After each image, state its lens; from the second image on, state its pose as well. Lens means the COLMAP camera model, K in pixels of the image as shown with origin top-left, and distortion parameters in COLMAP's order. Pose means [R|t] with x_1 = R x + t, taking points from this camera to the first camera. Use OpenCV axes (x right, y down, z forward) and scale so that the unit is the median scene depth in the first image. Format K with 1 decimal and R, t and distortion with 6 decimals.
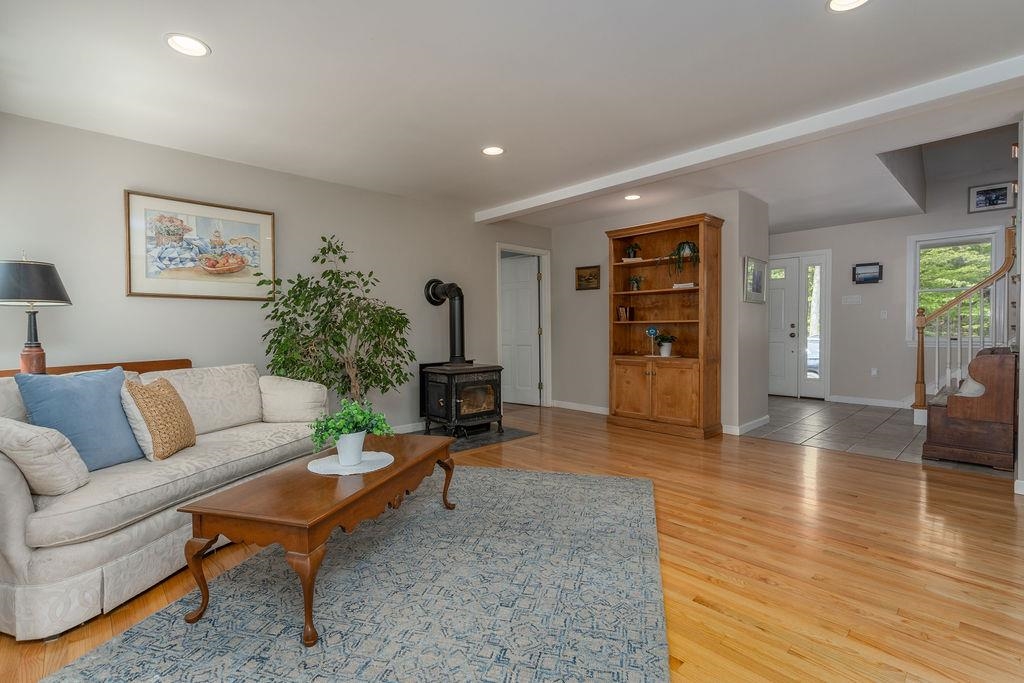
lens RADIAL K [[466.0, 0, 508.2], [0, 466.0, 334.7], [0, 0, 1]] dist [-0.003675, 0.001483]
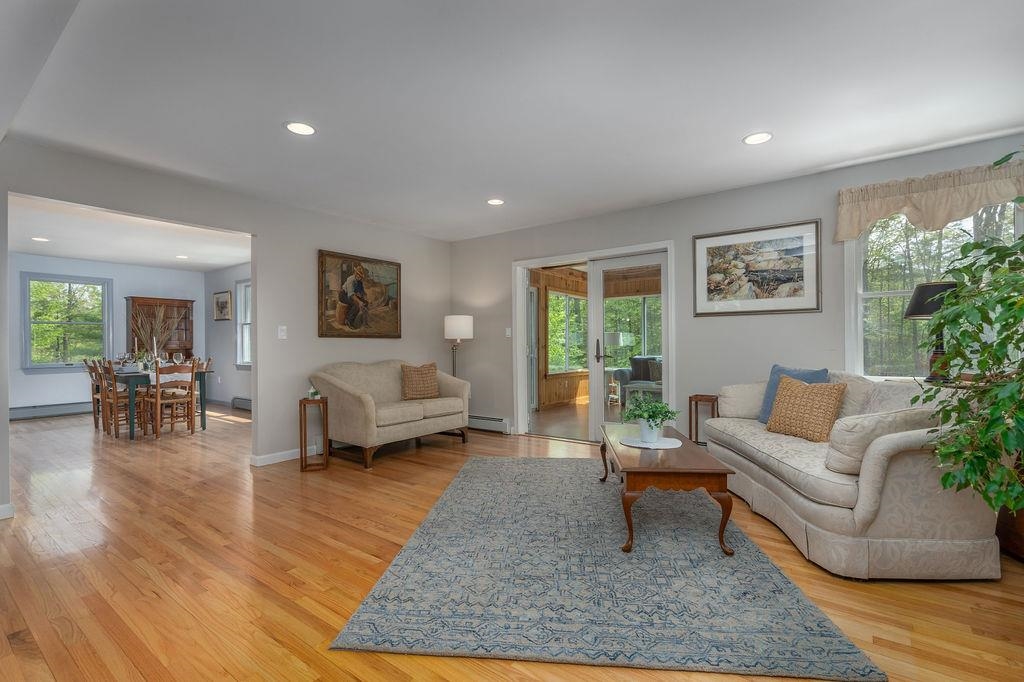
lens RADIAL K [[466.0, 0, 511.9], [0, 466.0, 343.2], [0, 0, 1]] dist [-0.003675, 0.001483]
pose [[-0.983256, 0.011708, -0.181852, 0.256544], [0.009515, 0.999871, 0.012924, -0.028104], [0.181980, 0.010978, -0.983241, 1.937004]]
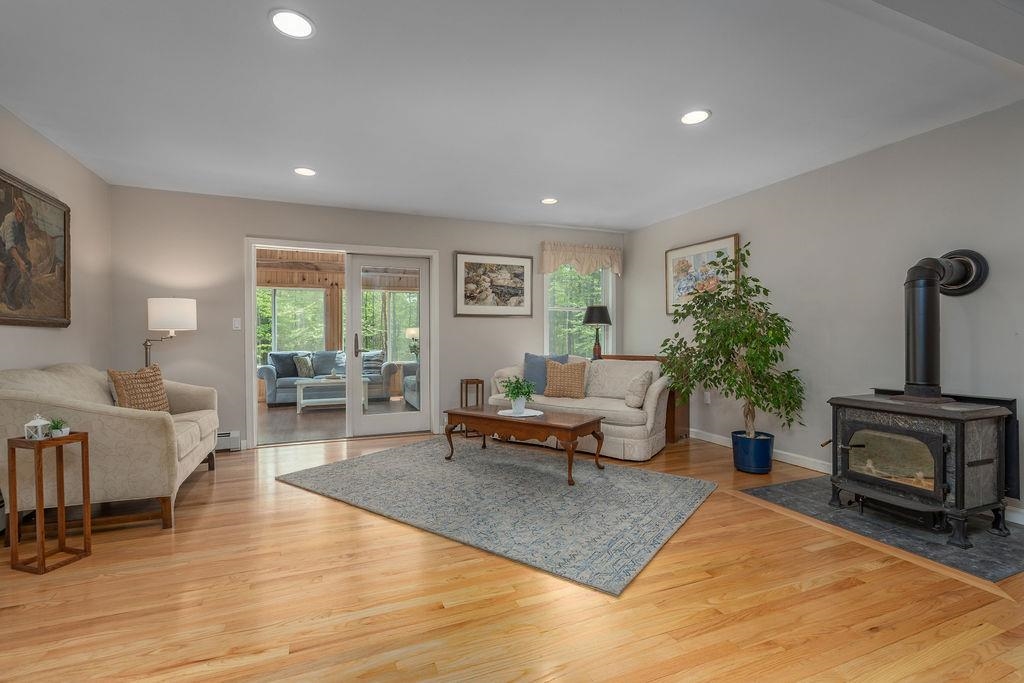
lens RADIAL K [[466.0, 0, 511.4], [0, 466.0, 341.7], [0, 0, 1]] dist [-0.003675, 0.001483]
pose [[-0.346664, 0.014443, -0.937878, 1.147599], [-0.008428, 0.999793, 0.018511, -0.024385], [0.937952, 0.014321, -0.346470, 1.360569]]
